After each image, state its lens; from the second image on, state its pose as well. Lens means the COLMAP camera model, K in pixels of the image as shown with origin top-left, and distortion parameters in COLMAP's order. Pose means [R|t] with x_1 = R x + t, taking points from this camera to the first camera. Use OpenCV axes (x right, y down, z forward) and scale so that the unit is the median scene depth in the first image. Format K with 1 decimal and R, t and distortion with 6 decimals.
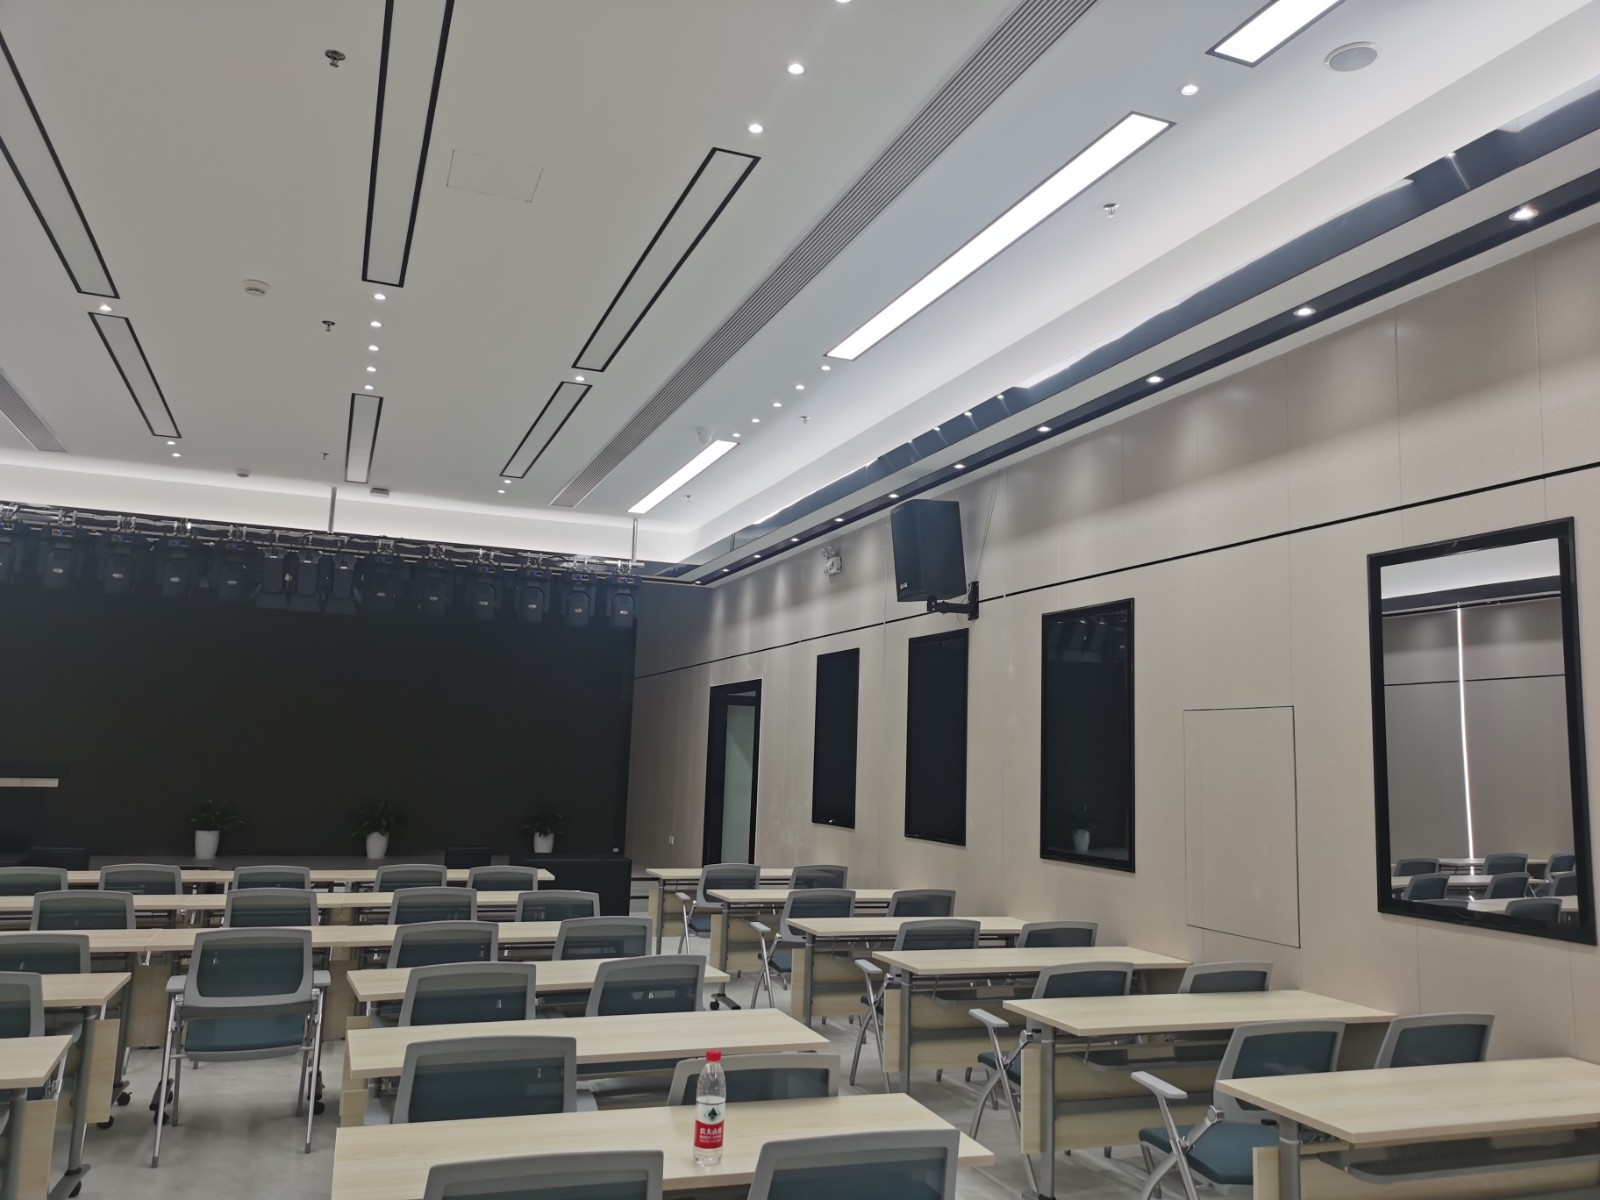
lens RADIAL K [[1225.4, 0, 806.3], [0, 1225.4, 595.3], [0, 0, 1]] dist [0.038694, -0.030502]
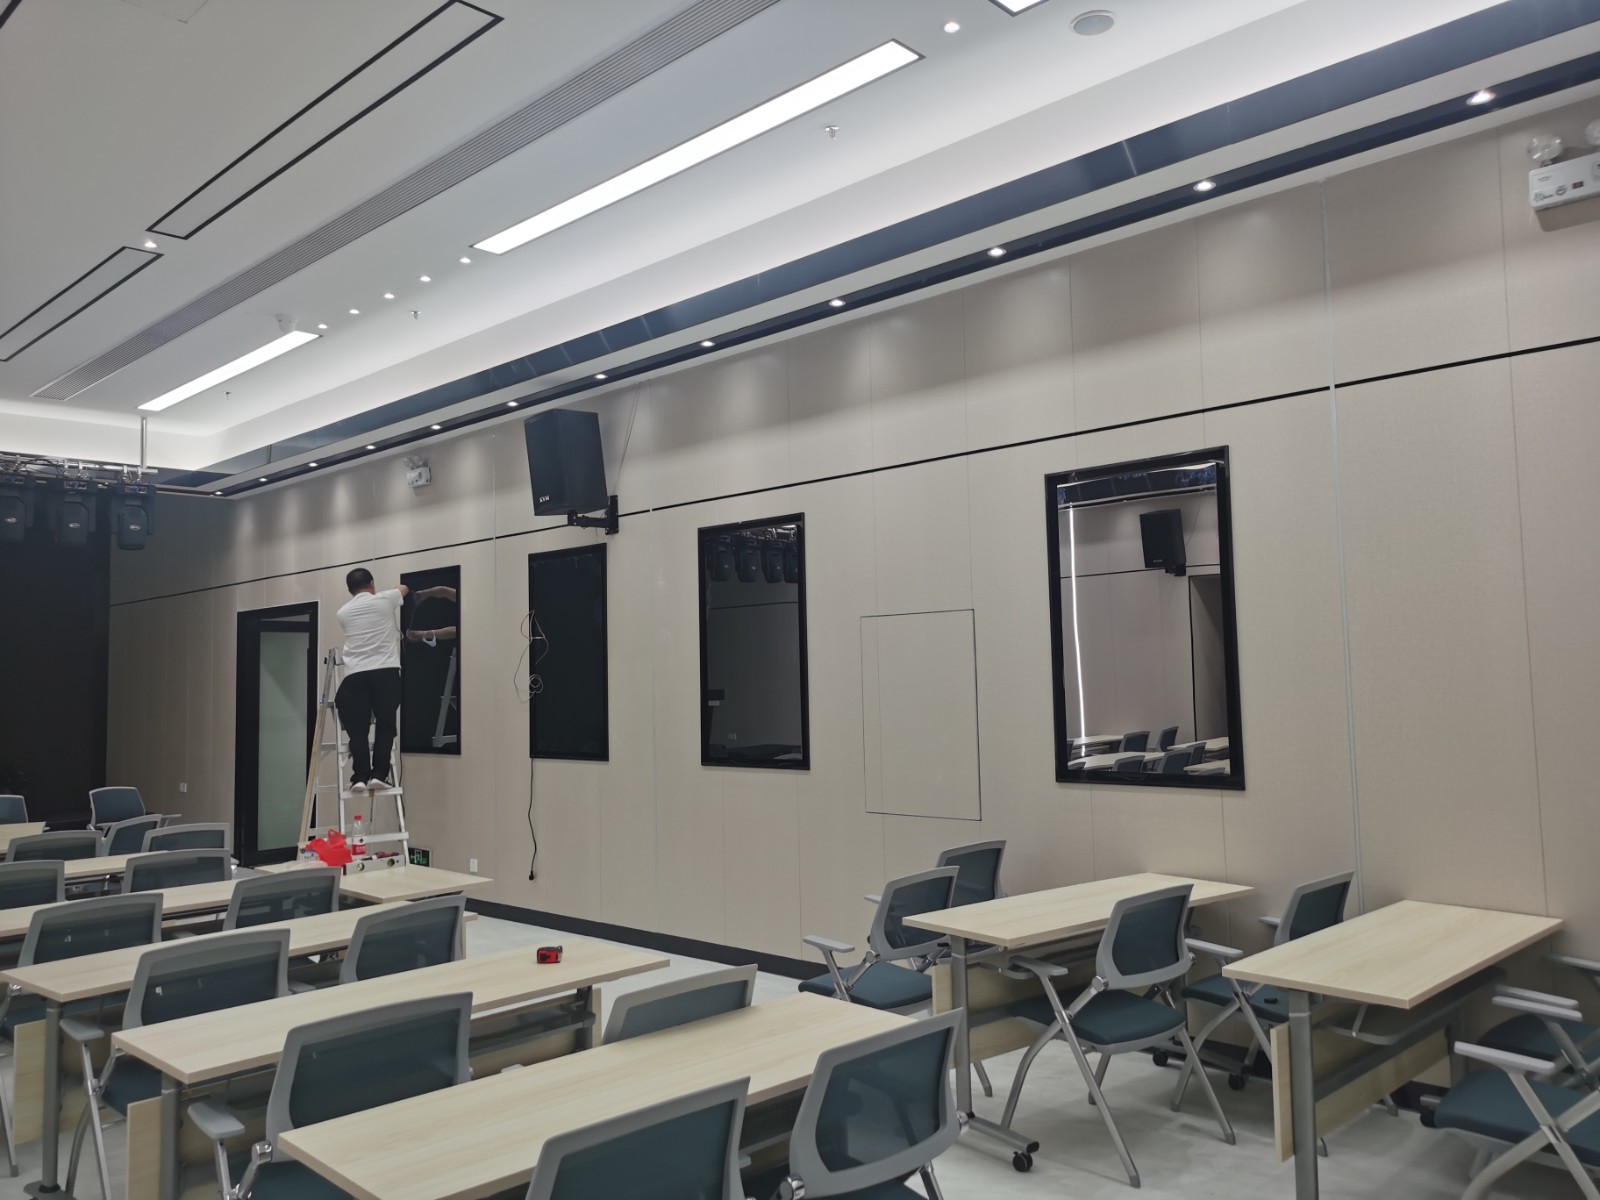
lens RADIAL K [[1225.4, 0, 803.0], [0, 1225.4, 602.4], [0, 0, 1]] dist [0.038694, -0.030502]
pose [[0.905848, -0.026728, 0.422758, -0.143431], [-0.004354, 0.997367, 0.072386, 0.002510], [-0.423580, -0.067411, 0.903347, 0.038310]]
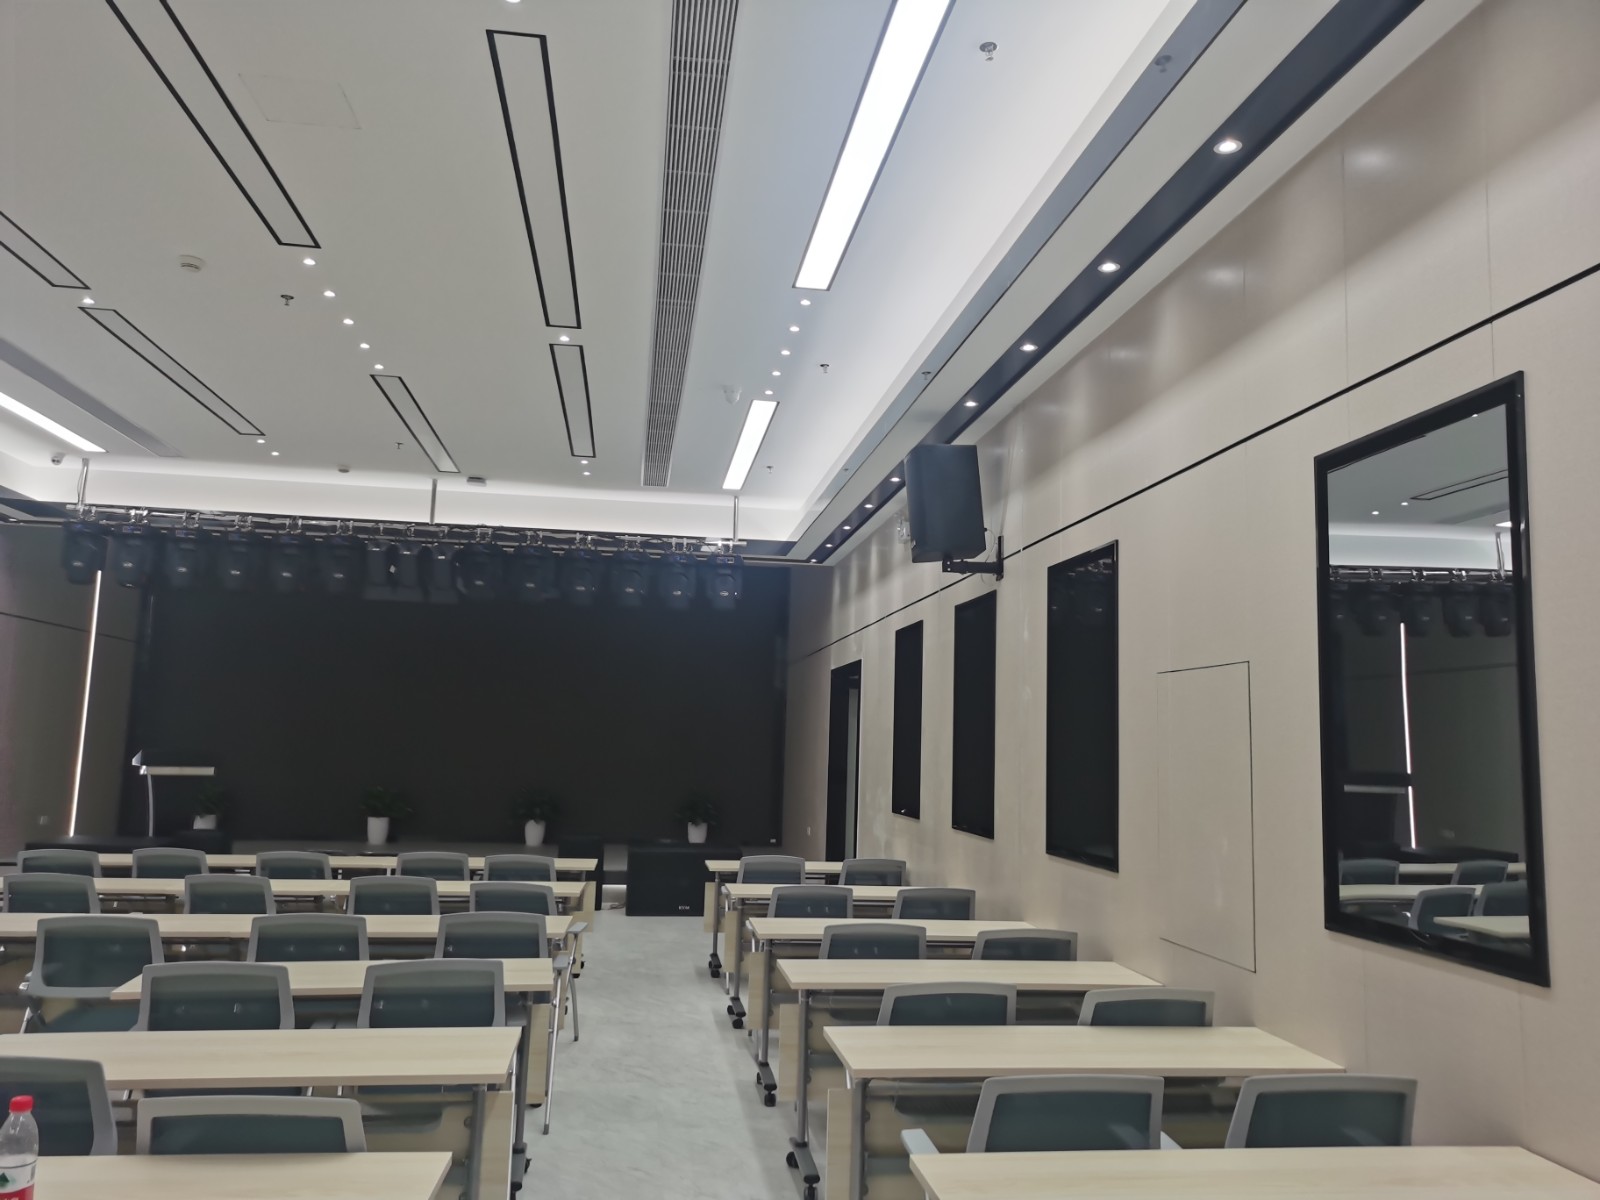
lens RADIAL K [[1225.4, 0, 807.6], [0, 1225.4, 591.4], [0, 0, 1]] dist [0.038694, -0.030502]
pose [[0.974980, -0.034519, -0.219594, 0.194402], [0.035080, 0.999384, -0.001347, 0.024606], [0.219505, -0.006391, 0.975590, 0.119509]]
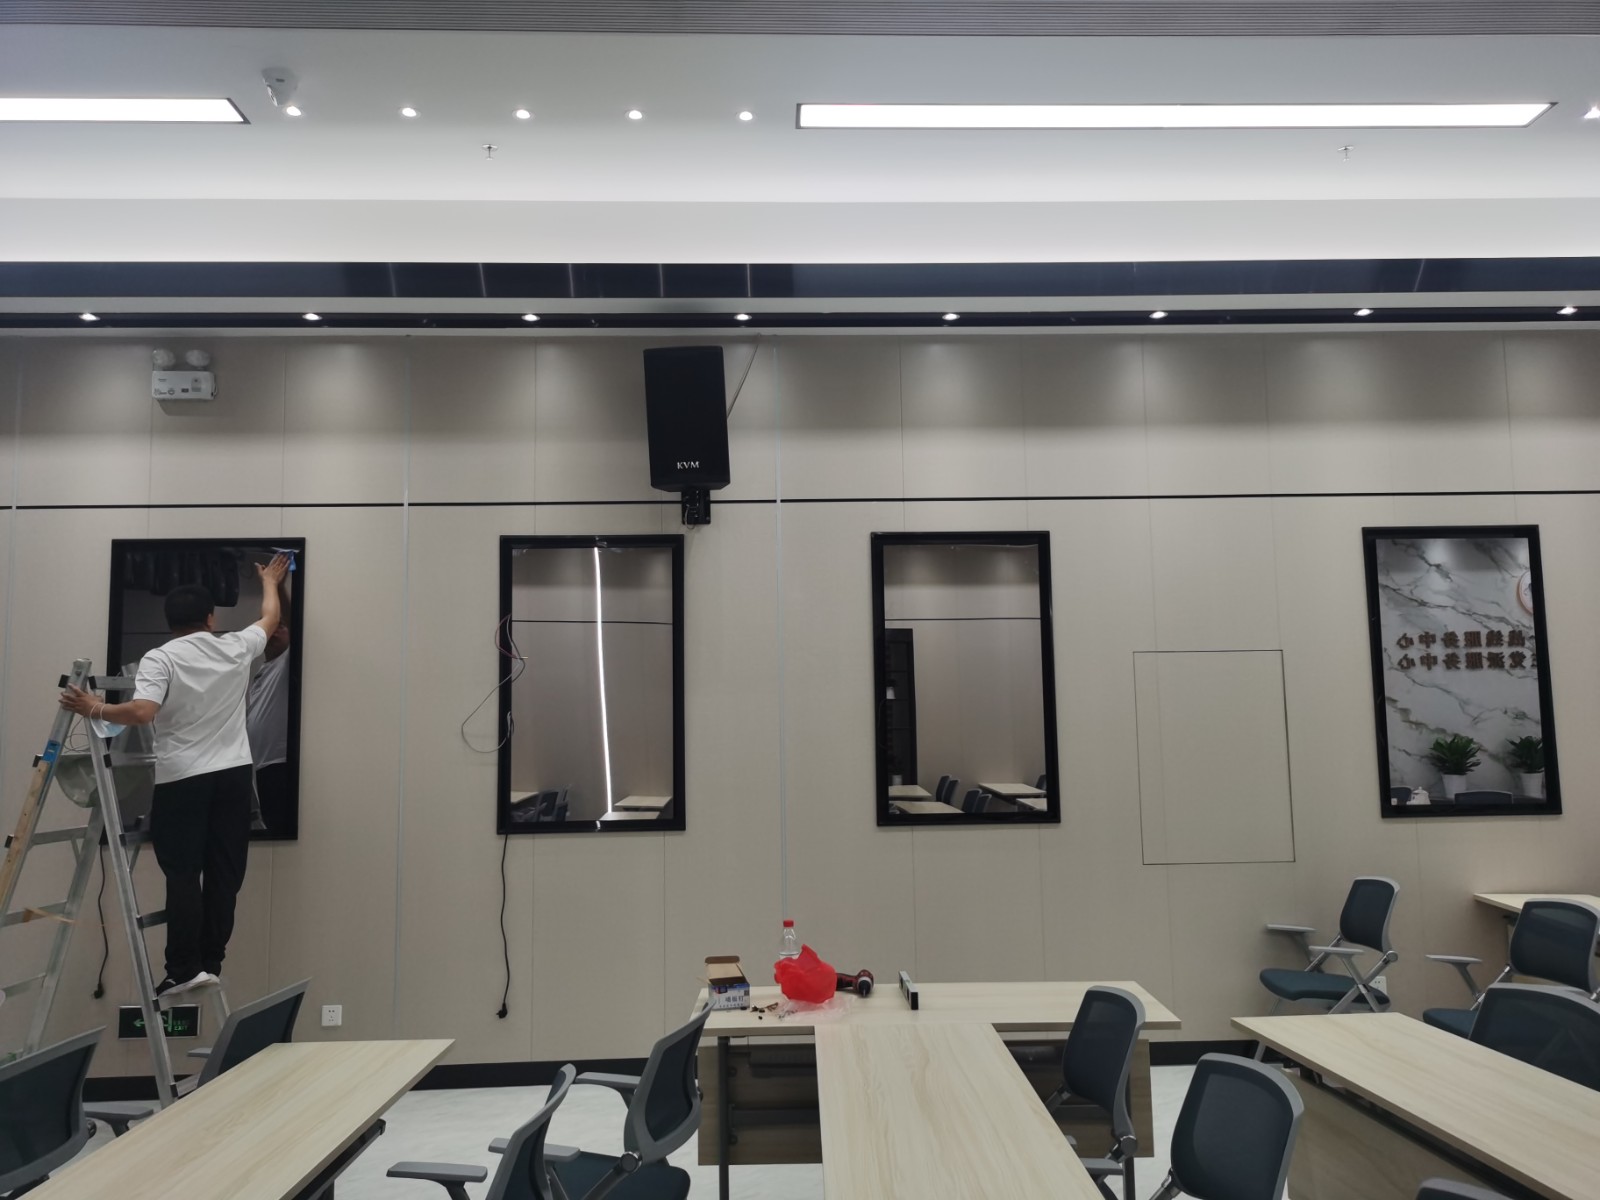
lens RADIAL K [[1225.4, 0, 798.2], [0, 1225.4, 596.2], [0, 0, 1]] dist [0.038694, -0.030502]
pose [[0.325902, 0.059601, 0.943523, -0.540060], [-0.101744, 0.994426, -0.027673, 0.077484], [-0.939913, -0.086979, 0.330149, 0.692273]]
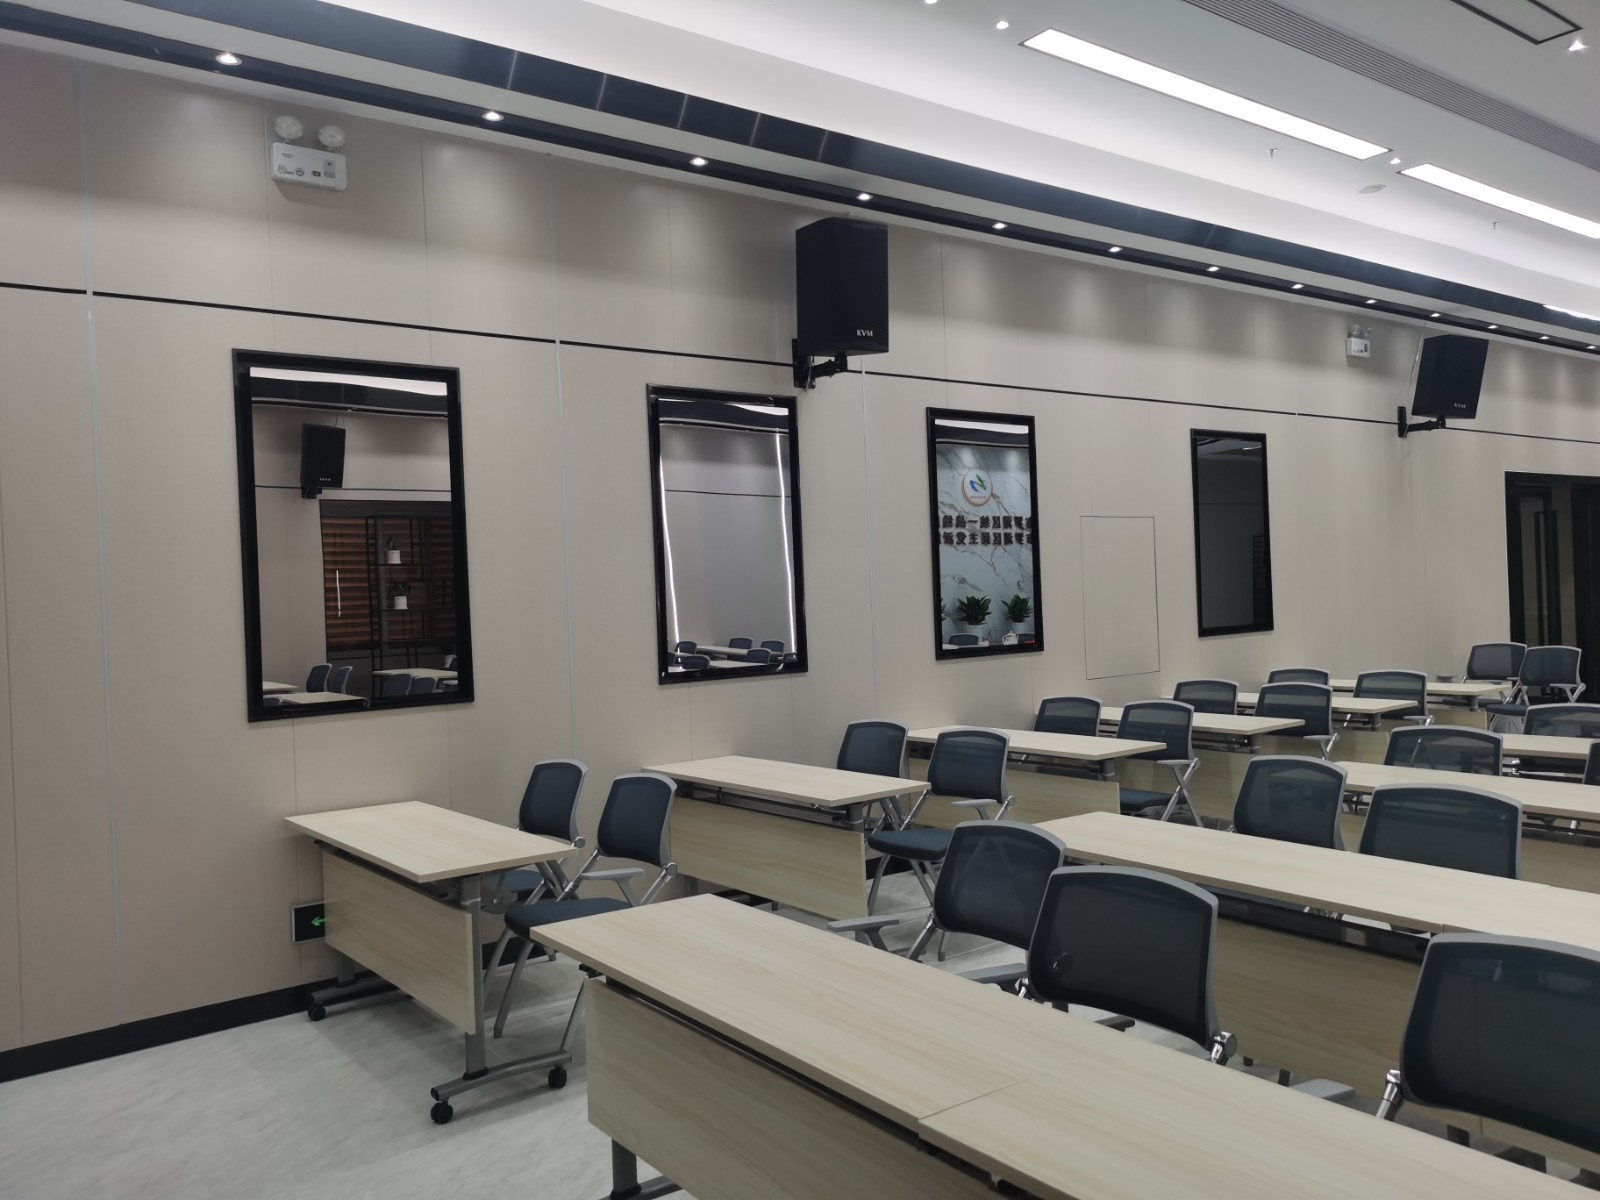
lens RADIAL K [[1225.4, 0, 794.7], [0, 1225.4, 603.4], [0, 0, 1]] dist [0.038694, -0.030502]
pose [[-0.274141, -0.030160, 0.961216, -0.623980], [-0.099920, 0.994992, 0.002723, 0.156243], [-0.956485, -0.095298, -0.275782, 1.208673]]
